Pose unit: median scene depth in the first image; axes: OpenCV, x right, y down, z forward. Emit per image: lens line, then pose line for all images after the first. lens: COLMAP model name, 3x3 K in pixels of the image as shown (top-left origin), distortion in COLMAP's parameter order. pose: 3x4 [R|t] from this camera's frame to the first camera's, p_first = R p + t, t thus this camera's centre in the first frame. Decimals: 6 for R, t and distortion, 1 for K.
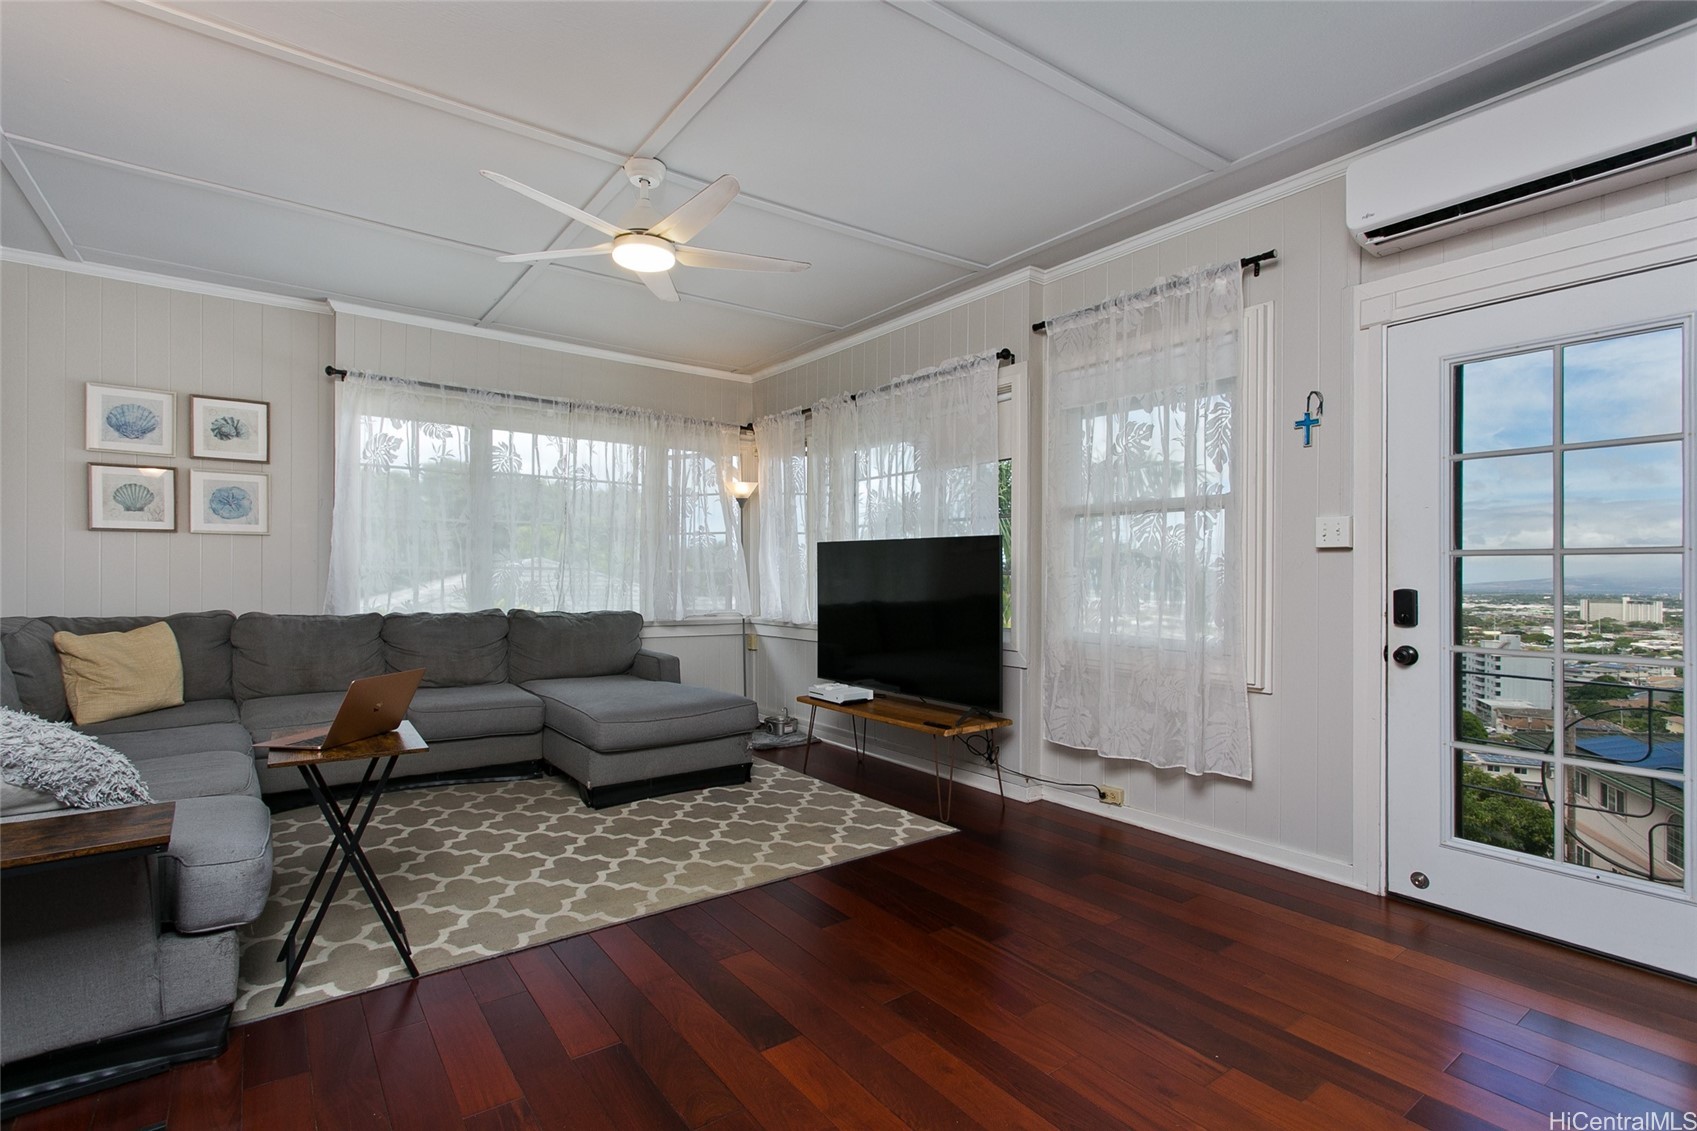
lens RADIAL K [[806.7, 0, 846.1], [0, 806.7, 573.2], [0, 0, 1]] dist [0.004080, 0.000225]
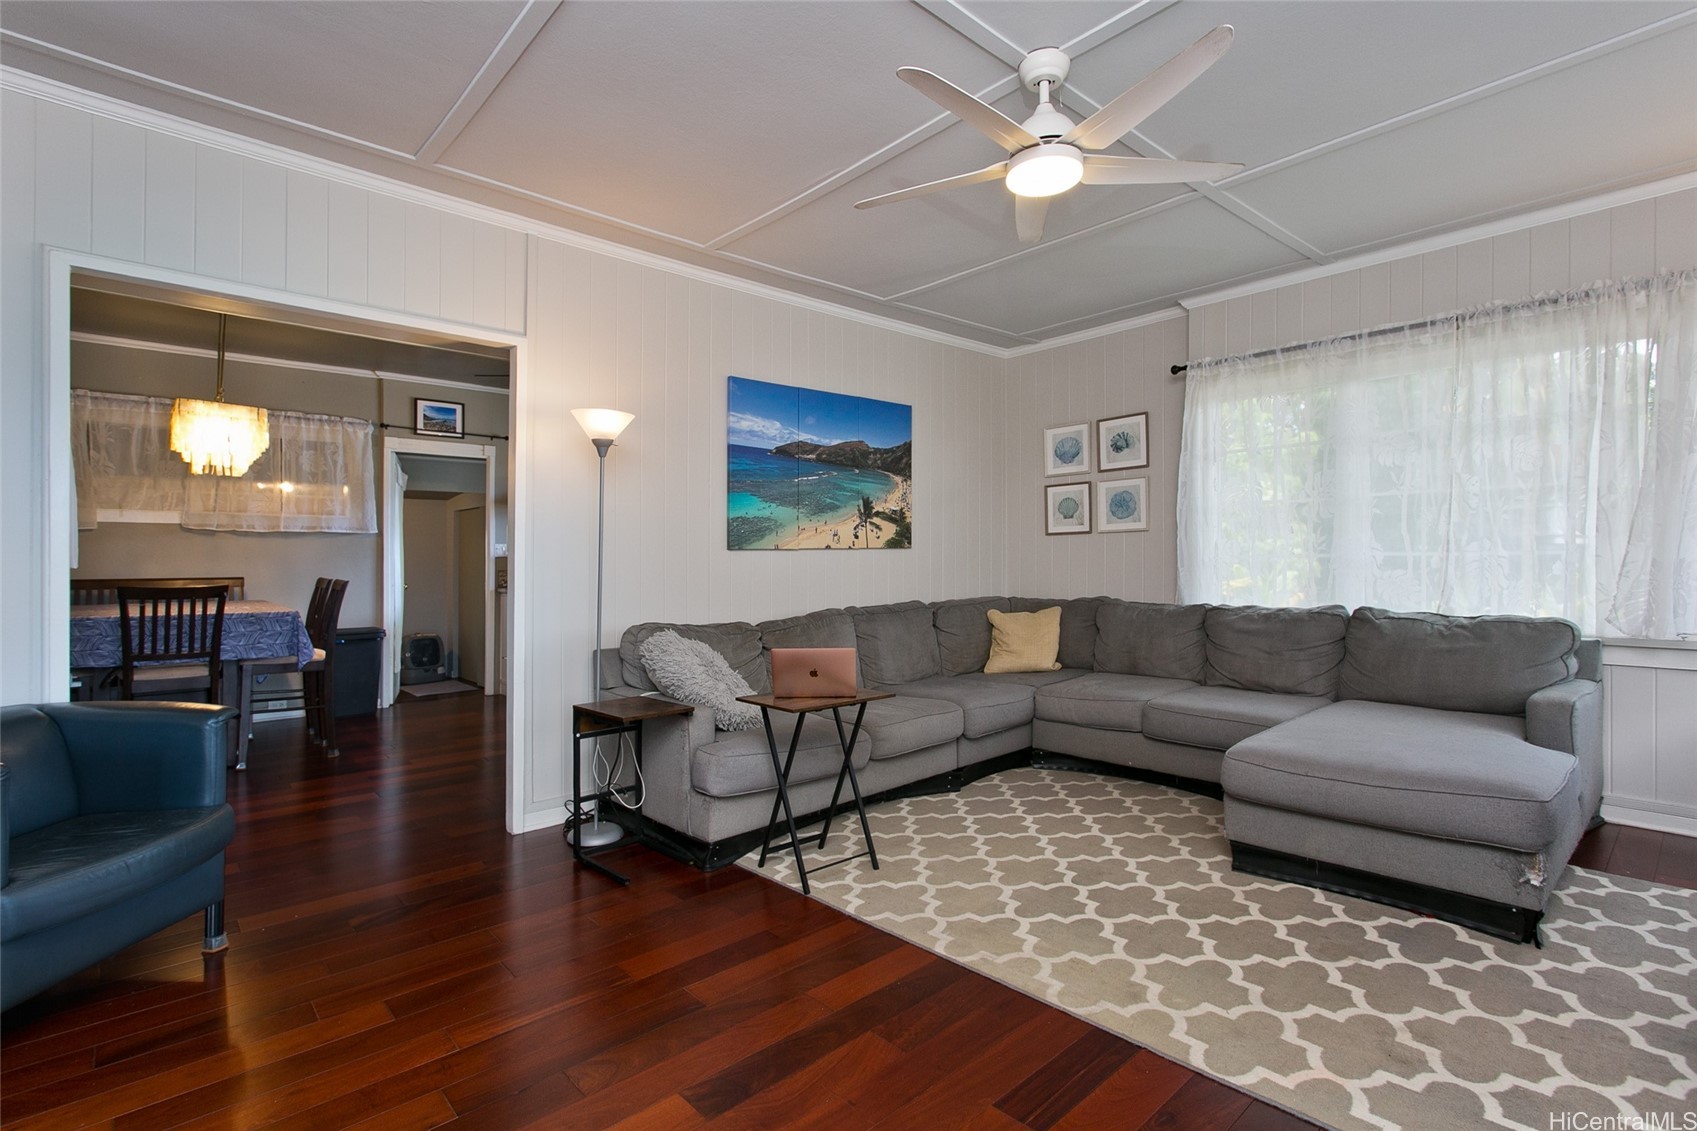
lens RADIAL K [[806.7, 0, 848.0], [0, 806.7, 565.5], [0, 0, 1]] dist [0.004080, 0.000225]
pose [[0.102085, -0.007680, -0.994746, 0.419409], [0.015662, 0.999859, -0.006112, 0.001679], [0.994652, -0.014956, 0.102191, 0.559660]]
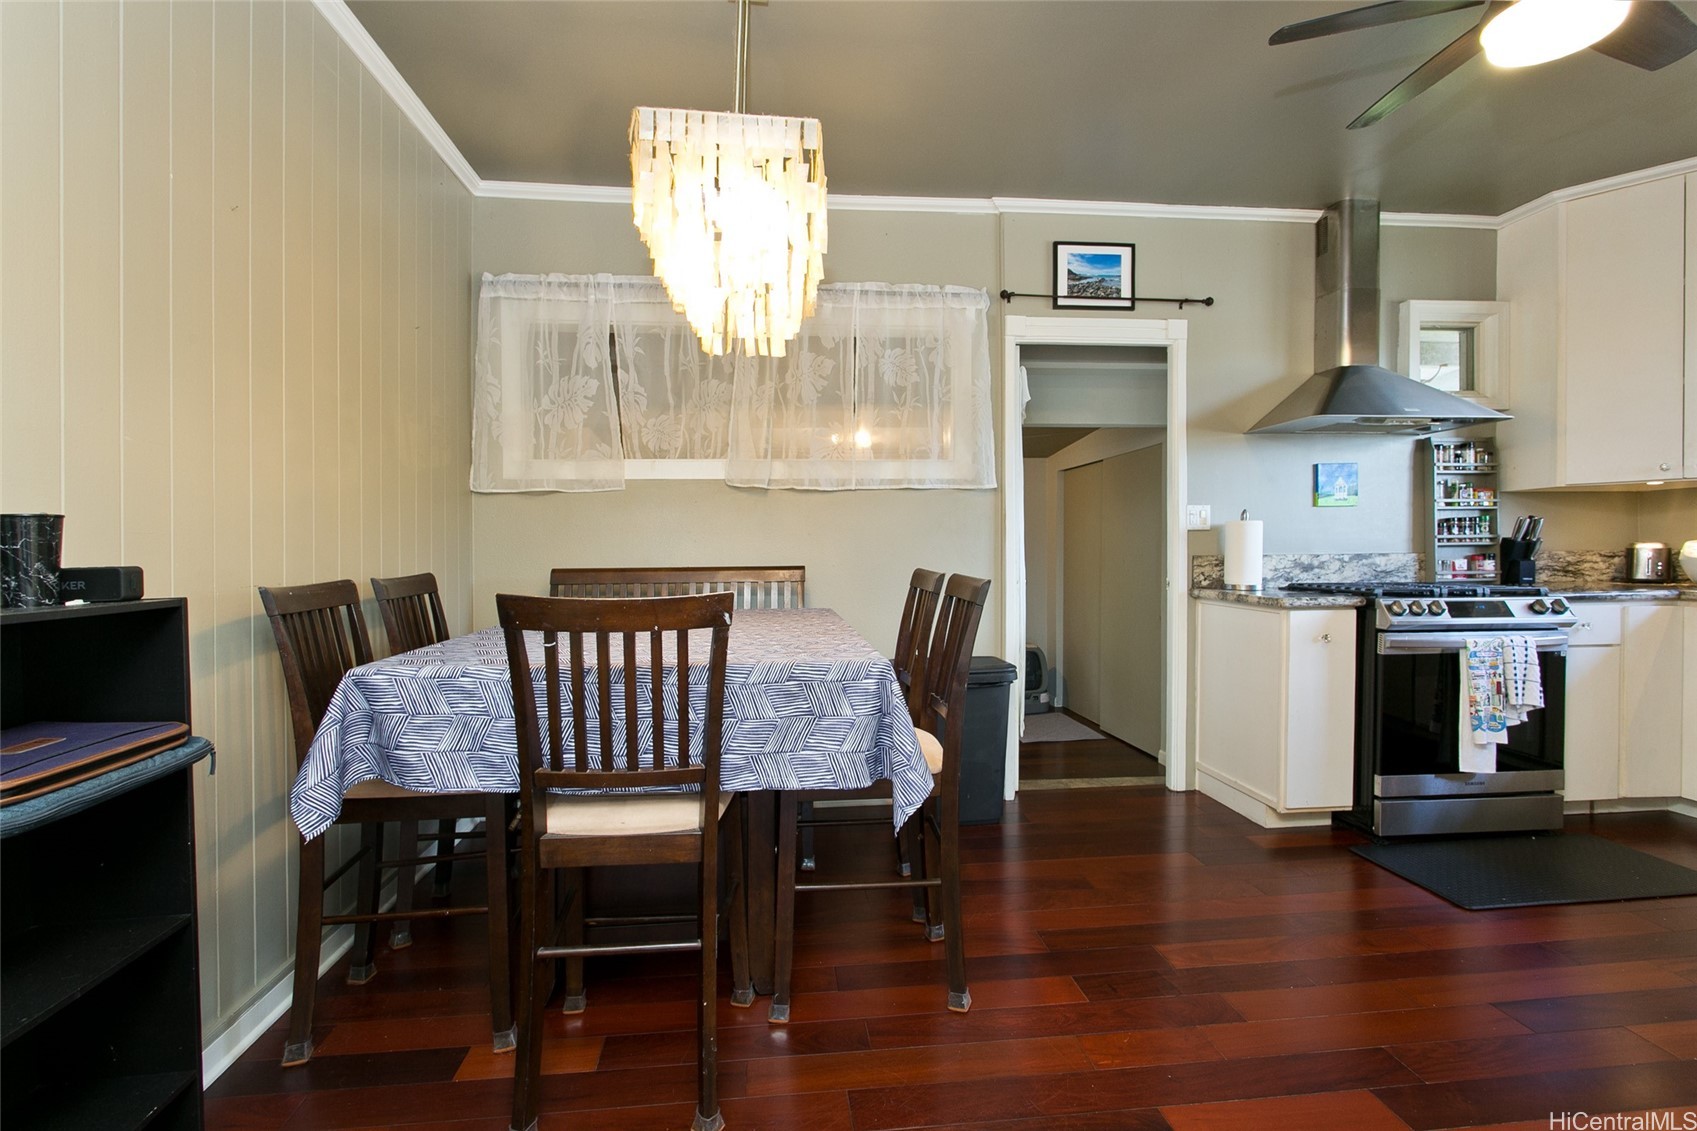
lens RADIAL K [[806.7, 0, 846.3], [0, 806.7, 563.3], [0, 0, 1]] dist [0.004080, 0.000225]
pose [[-0.500263, 0.006655, -0.865848, -0.425631], [0.009902, 0.999949, 0.001965, -0.006767], [0.865817, -0.007591, -0.500304, 0.090933]]
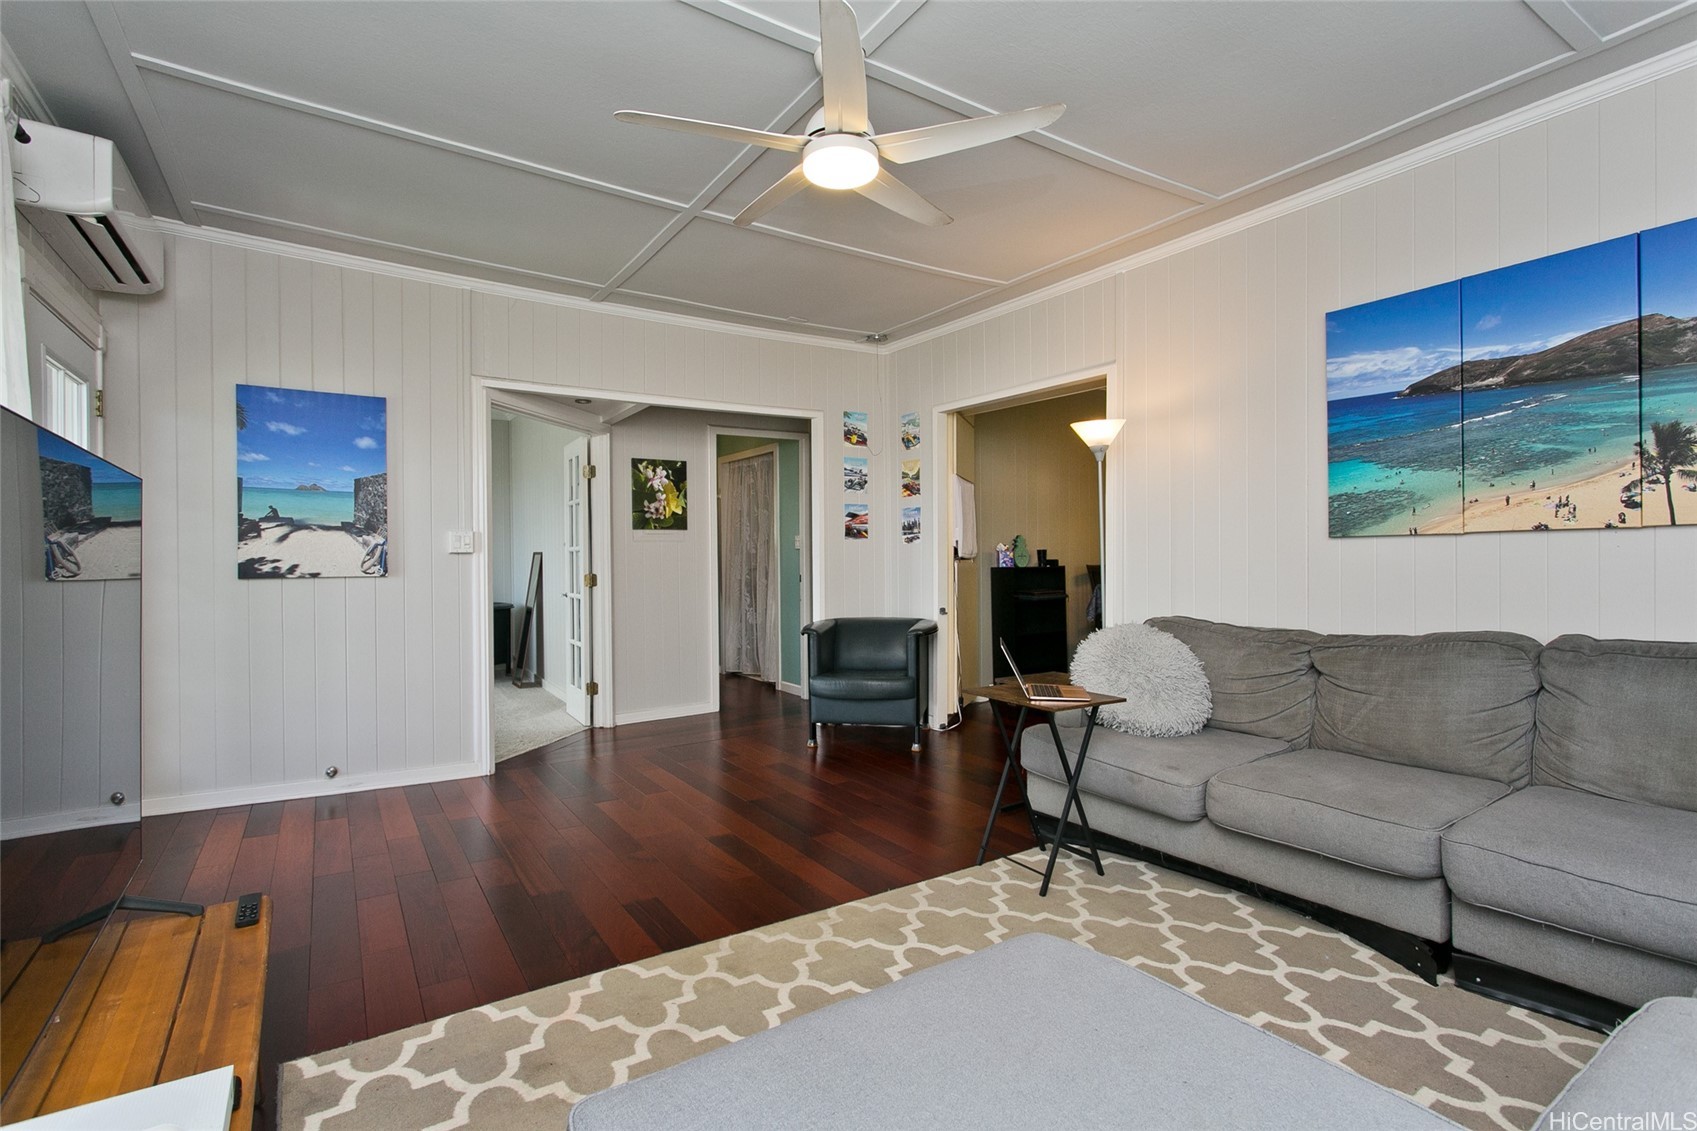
lens RADIAL K [[806.7, 0, 843.3], [0, 806.7, 563.1], [0, 0, 1]] dist [0.004080, 0.000225]
pose [[-0.997586, -0.002321, 0.069398, -0.236194], [-0.002114, 0.999993, 0.003056, -0.004129], [-0.069404, 0.002902, -0.997584, 1.392933]]
